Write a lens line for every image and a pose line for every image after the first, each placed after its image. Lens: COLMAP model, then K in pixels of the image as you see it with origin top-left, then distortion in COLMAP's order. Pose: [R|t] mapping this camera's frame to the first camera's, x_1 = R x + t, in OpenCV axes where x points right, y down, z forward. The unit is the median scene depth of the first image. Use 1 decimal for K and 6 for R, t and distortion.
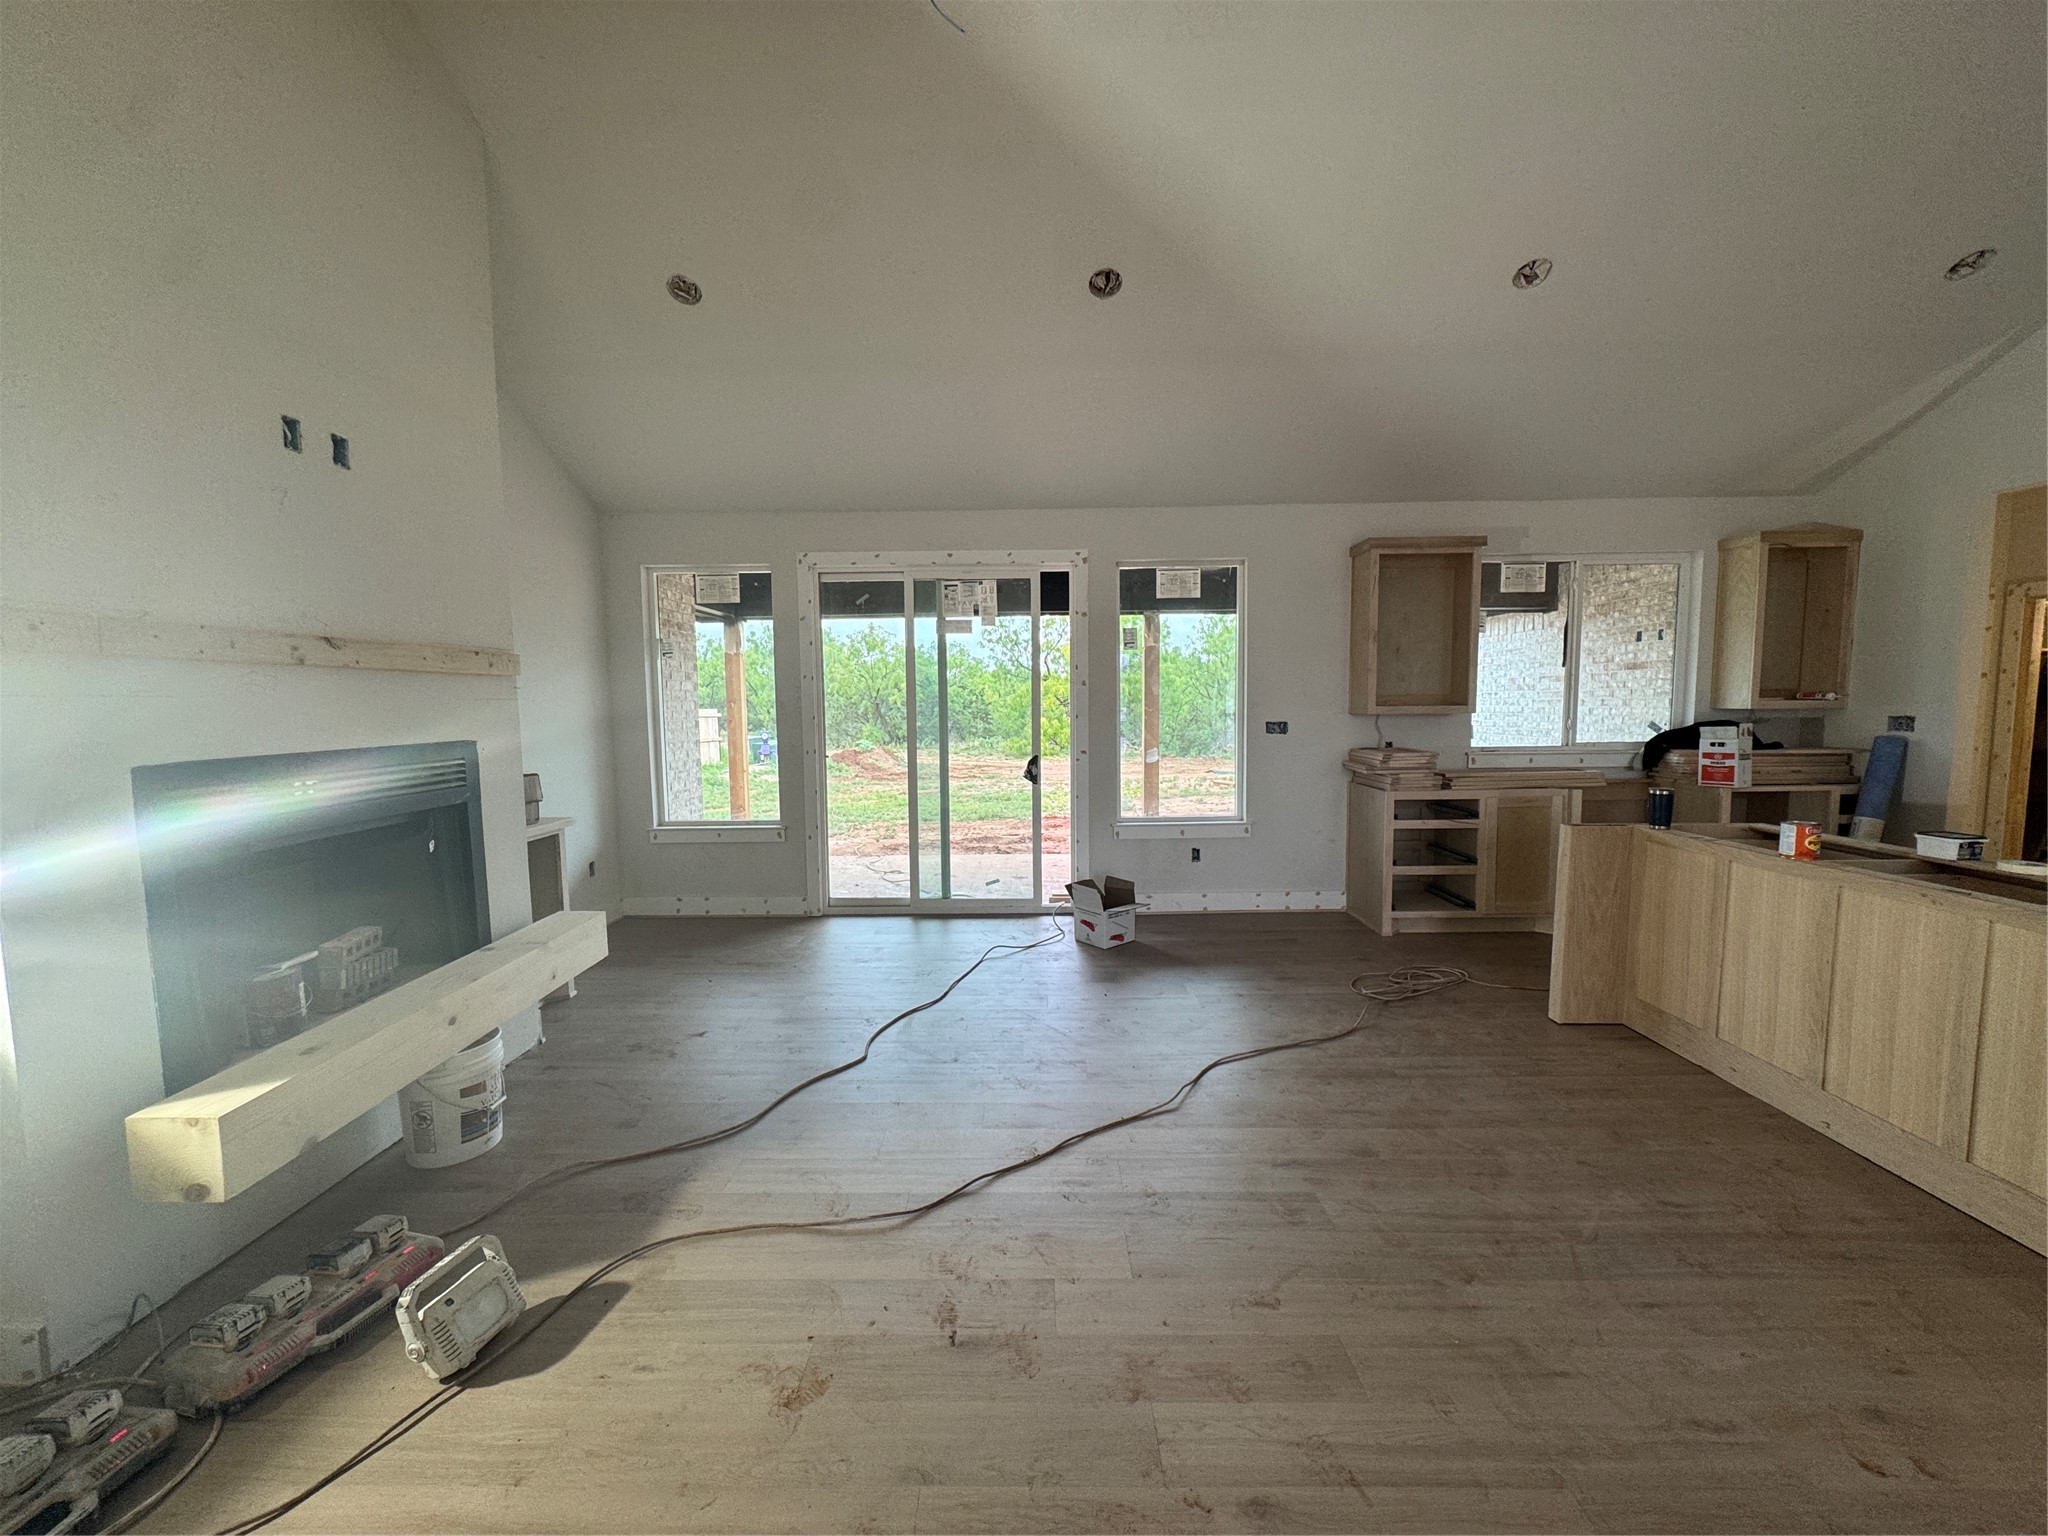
lens RADIAL K [[811.9, 0, 1025.1], [0, 811.9, 772.7], [0, 0, 1]] dist [-0.003228, 0.000464]
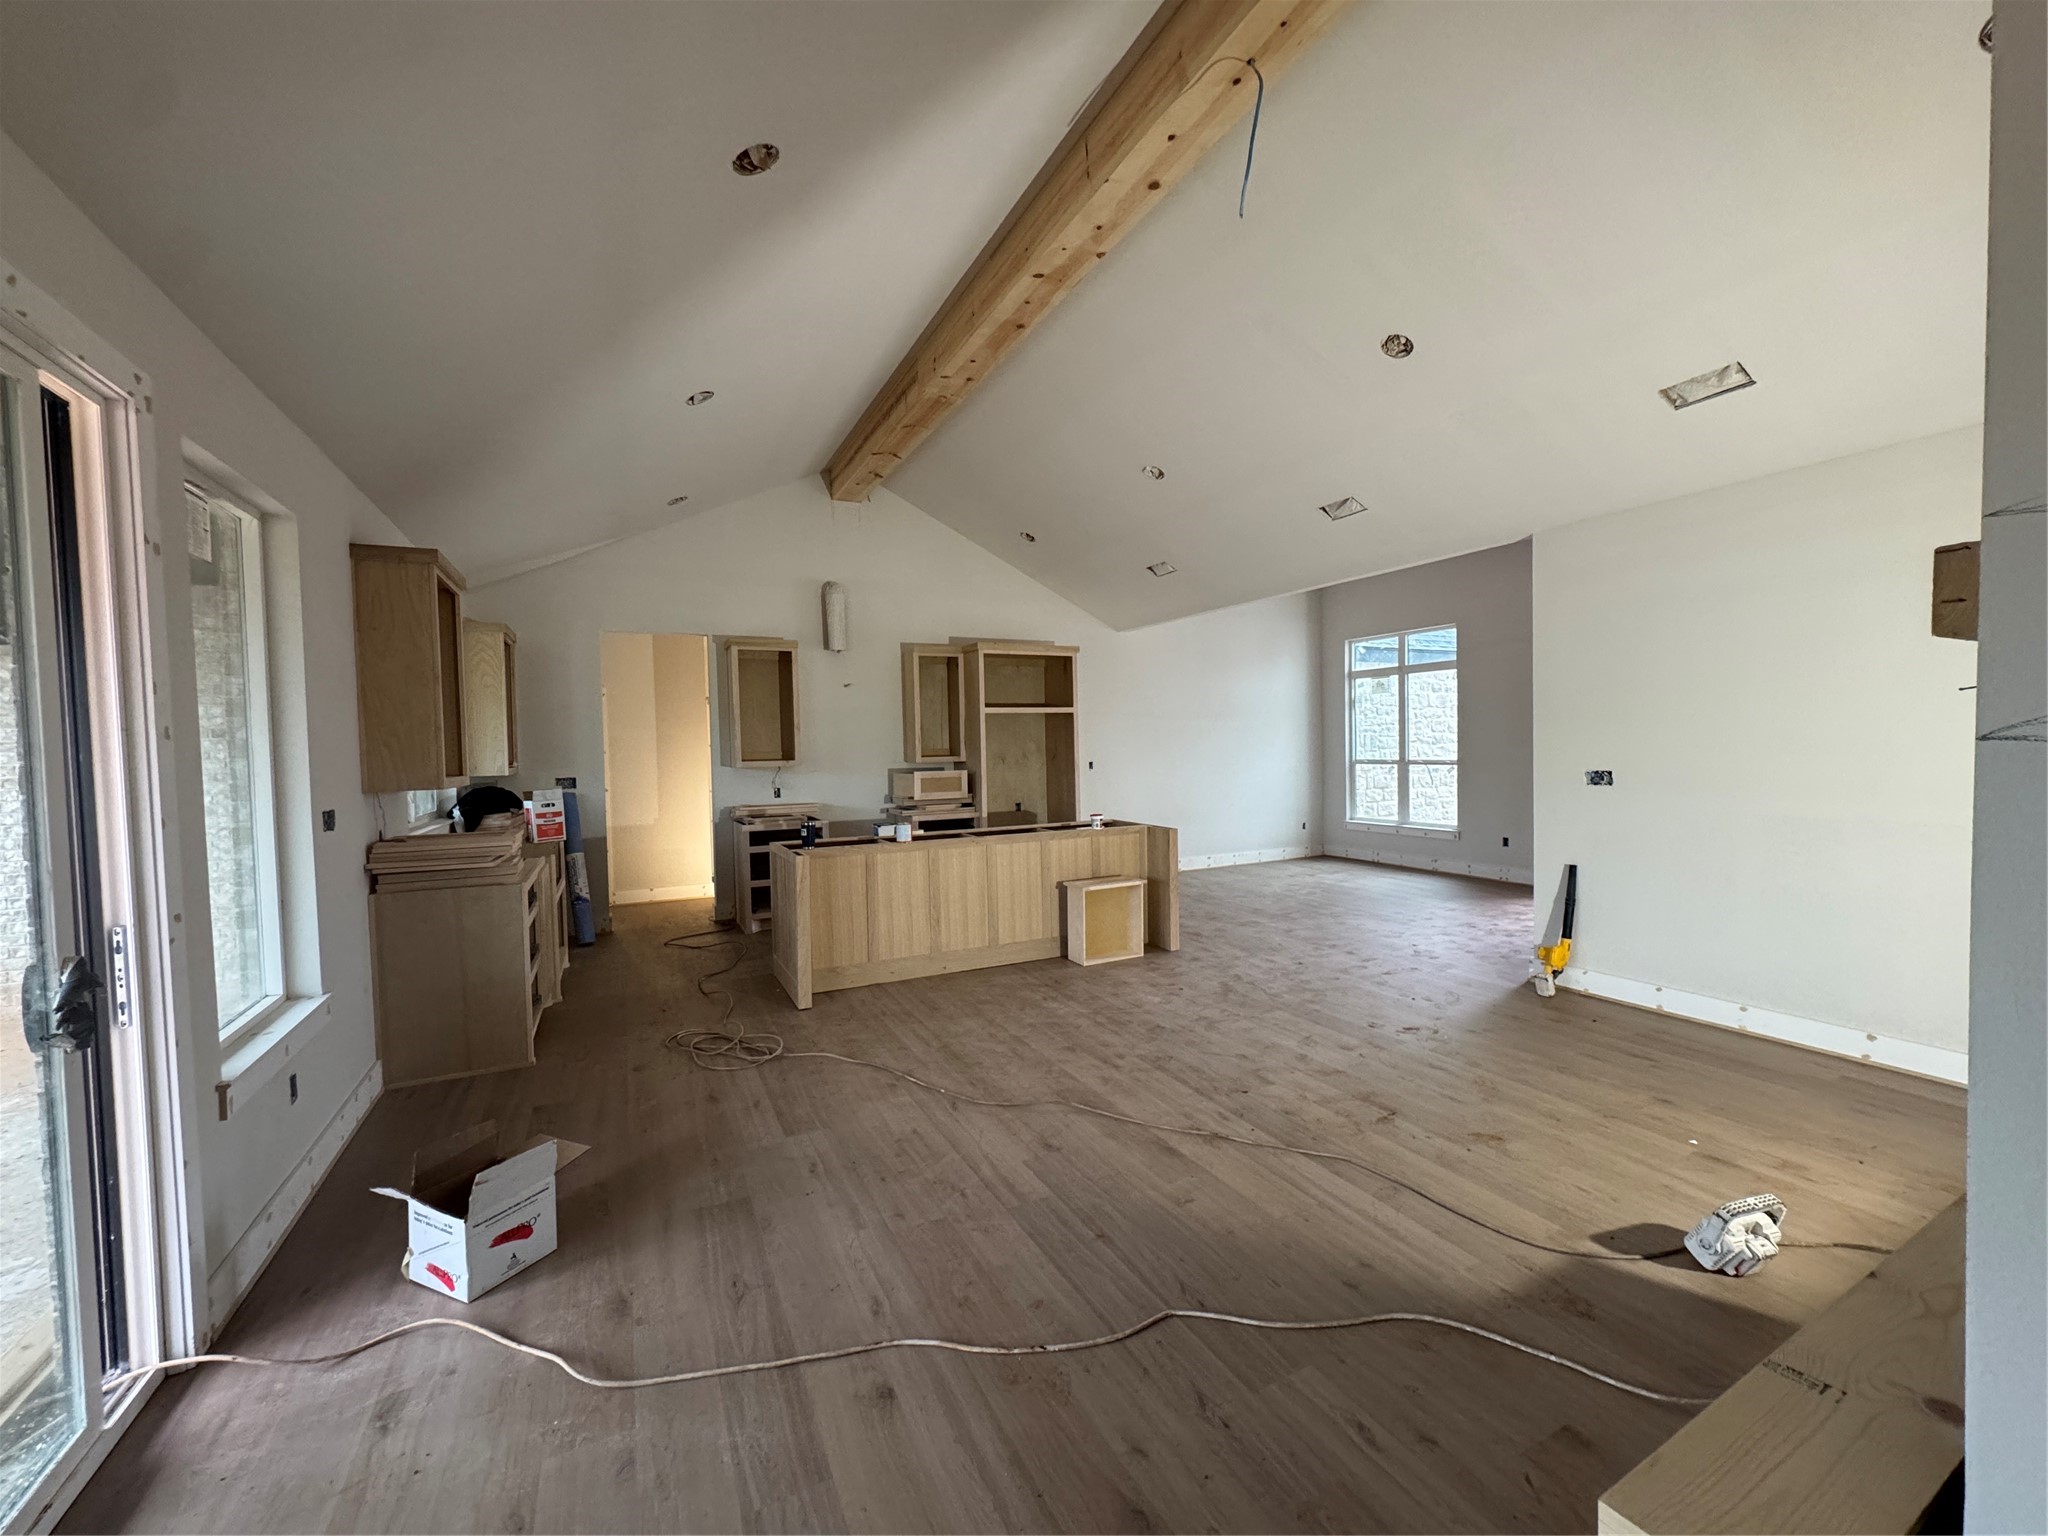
lens RADIAL K [[811.9, 0, 1024.1], [0, 811.9, 771.7], [0, 0, 1]] dist [-0.003228, 0.000464]
pose [[-0.458062, -0.007164, 0.888891, -0.497408], [0.102837, 0.992826, 0.060995, -0.085291], [-0.882952, 0.119350, -0.454040, 0.941688]]
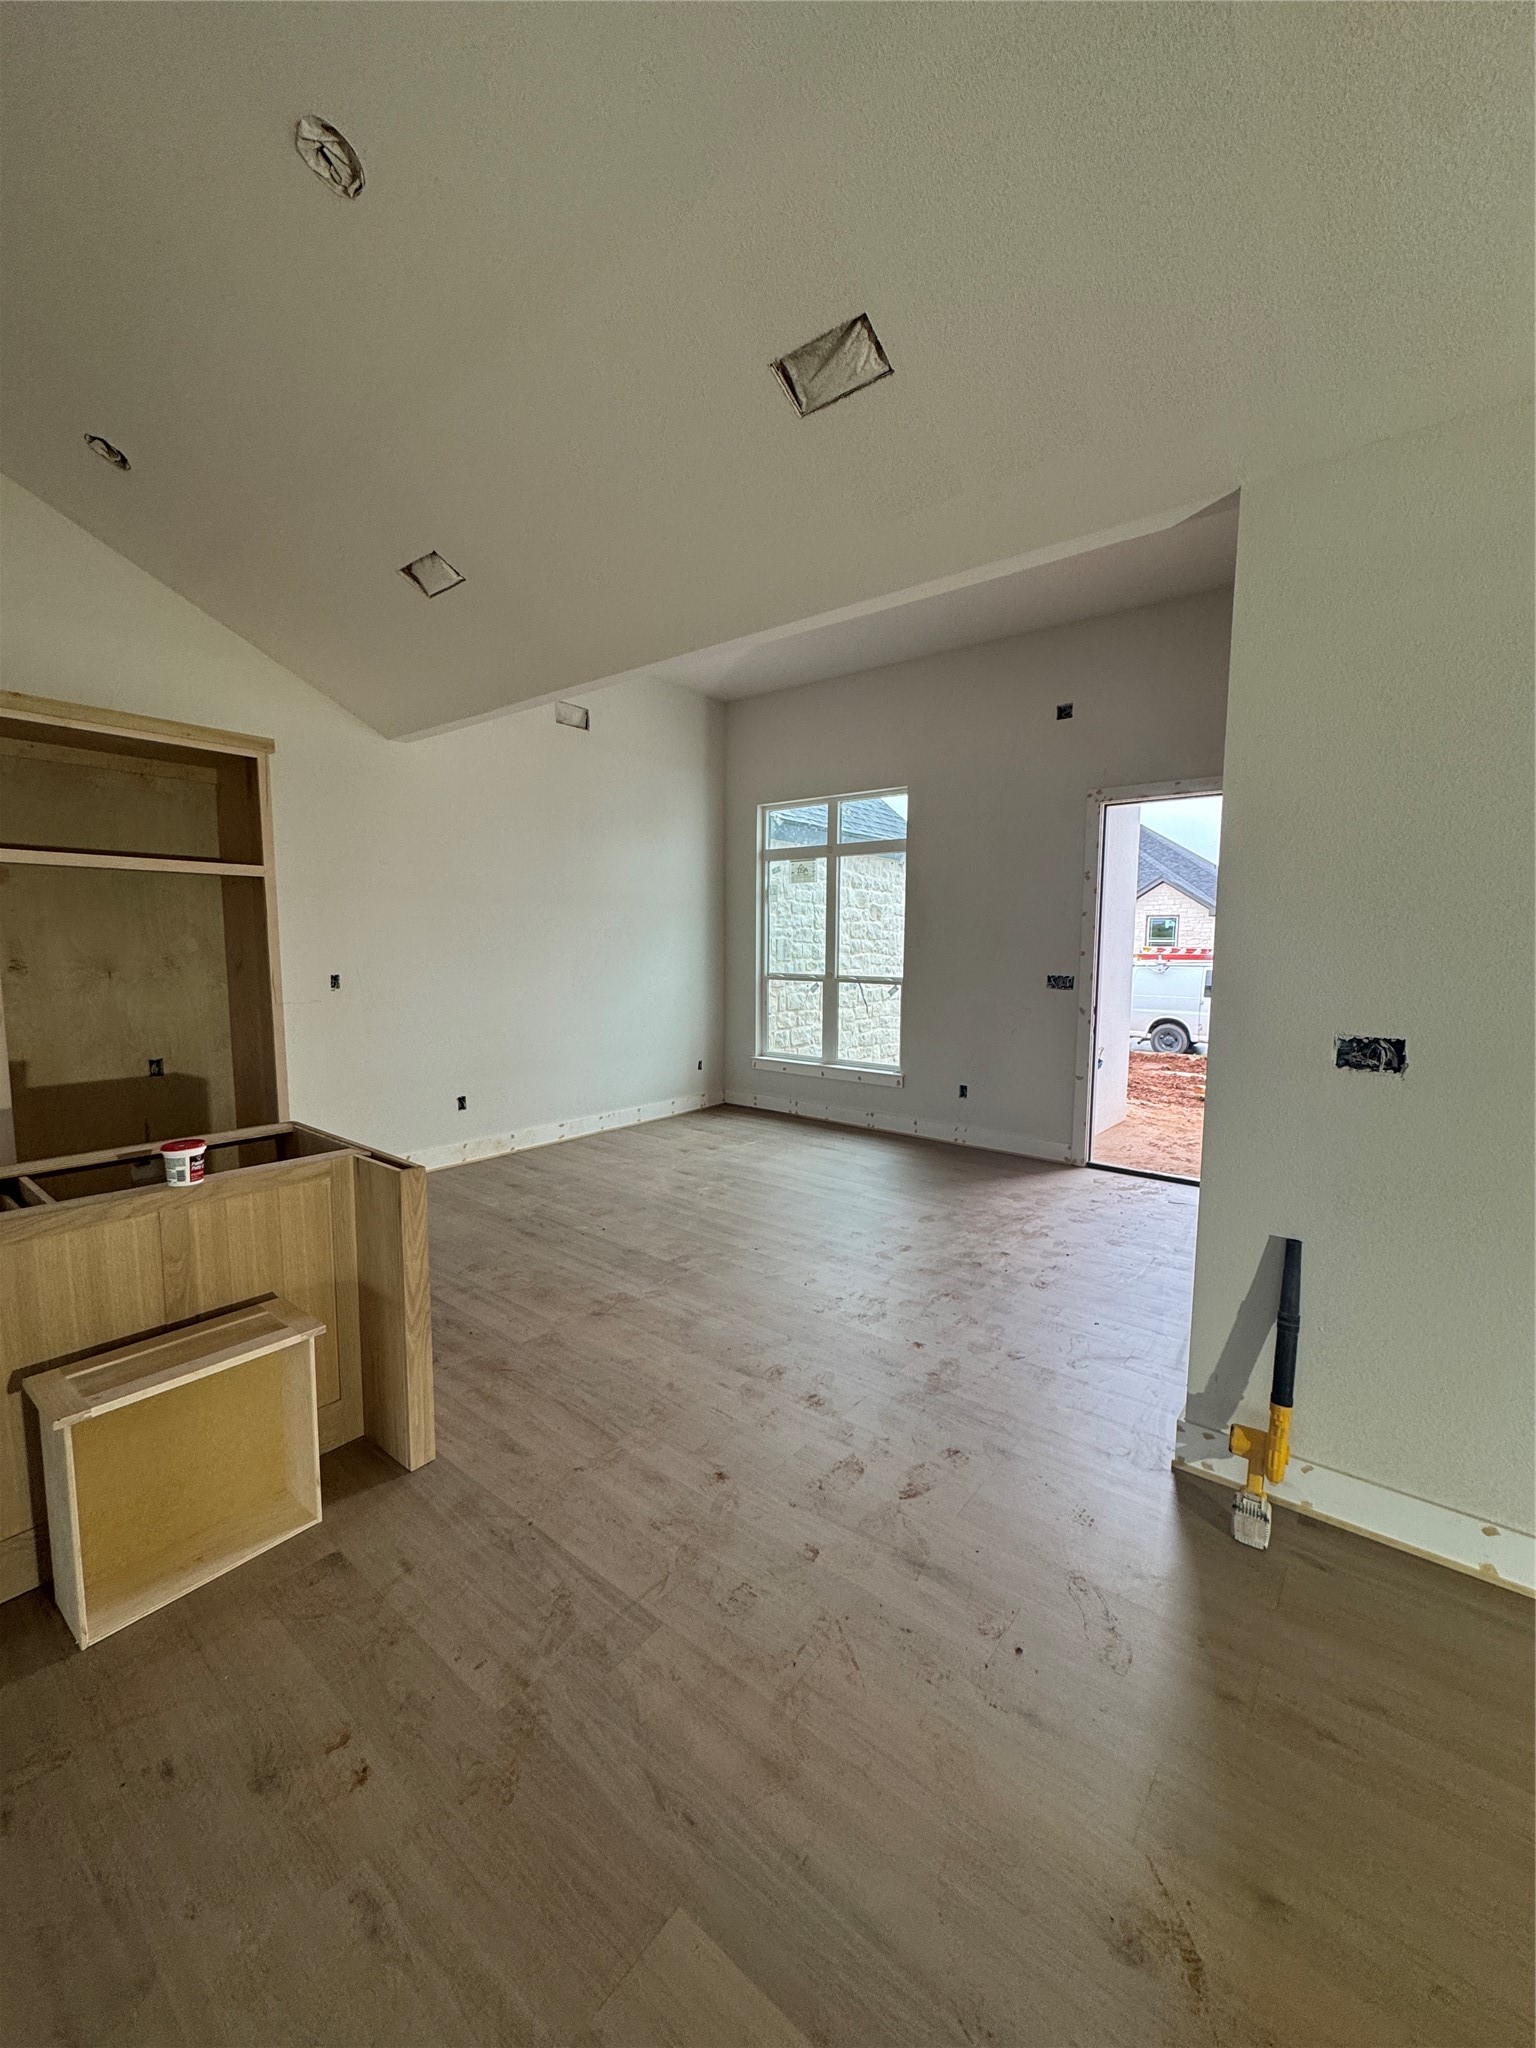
lens RADIAL K [[811.9, 0, 768.9], [0, 811.9, 1022.0], [0, 0, 1]] dist [-0.003228, 0.000464]
pose [[-0.789010, -0.054002, 0.612003, 0.037746], [0.054851, 0.985960, 0.157714, -0.050396], [-0.611927, 0.158007, -0.774970, 0.421750]]
